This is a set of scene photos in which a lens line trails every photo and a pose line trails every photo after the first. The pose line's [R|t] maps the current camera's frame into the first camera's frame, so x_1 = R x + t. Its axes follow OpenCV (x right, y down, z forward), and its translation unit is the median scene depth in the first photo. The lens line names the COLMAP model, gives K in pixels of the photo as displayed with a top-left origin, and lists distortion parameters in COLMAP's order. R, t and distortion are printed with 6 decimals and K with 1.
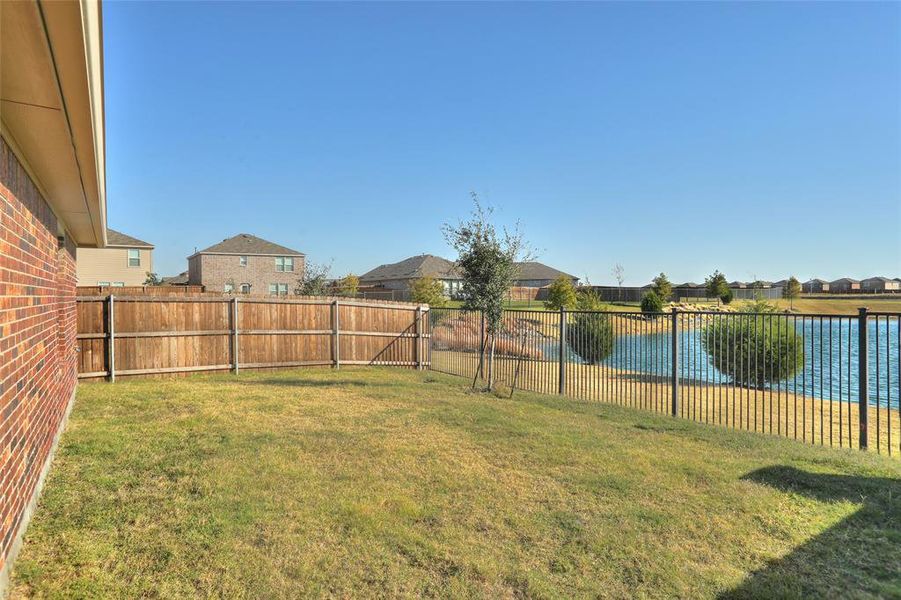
lens RADIAL K [[520.1, 0, 444.7], [0, 520.1, 300.4], [0, 0, 1]] dist [-0.004869, 0.009087]
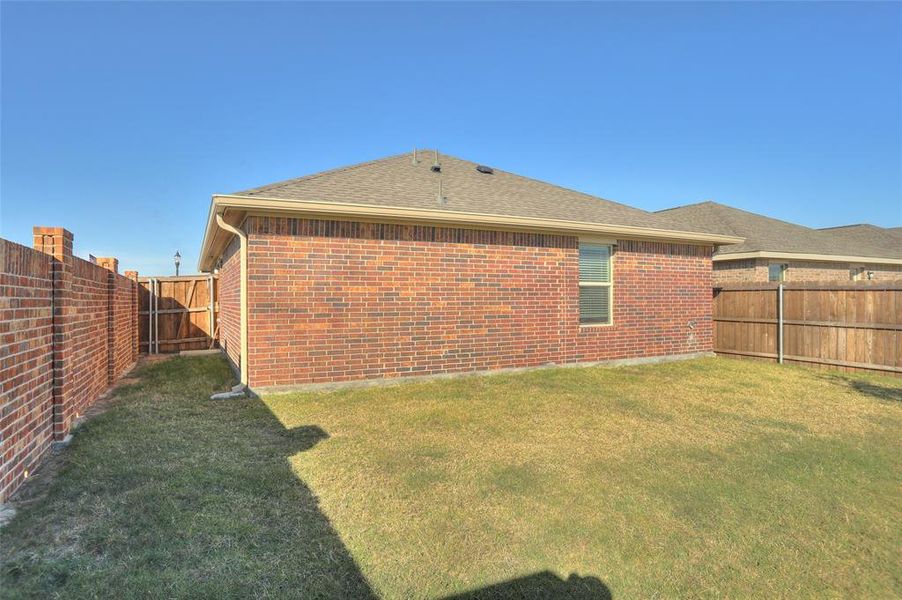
lens RADIAL K [[520.7, 0, 446.4], [0, 520.7, 298.3], [0, 0, 1]] dist [-0.004869, 0.009087]
pose [[-0.108497, 0.007284, -0.994070, 0.504529], [0.000570, 0.999973, 0.007265, 0.009869], [0.994097, 0.000221, -0.108498, 0.405979]]
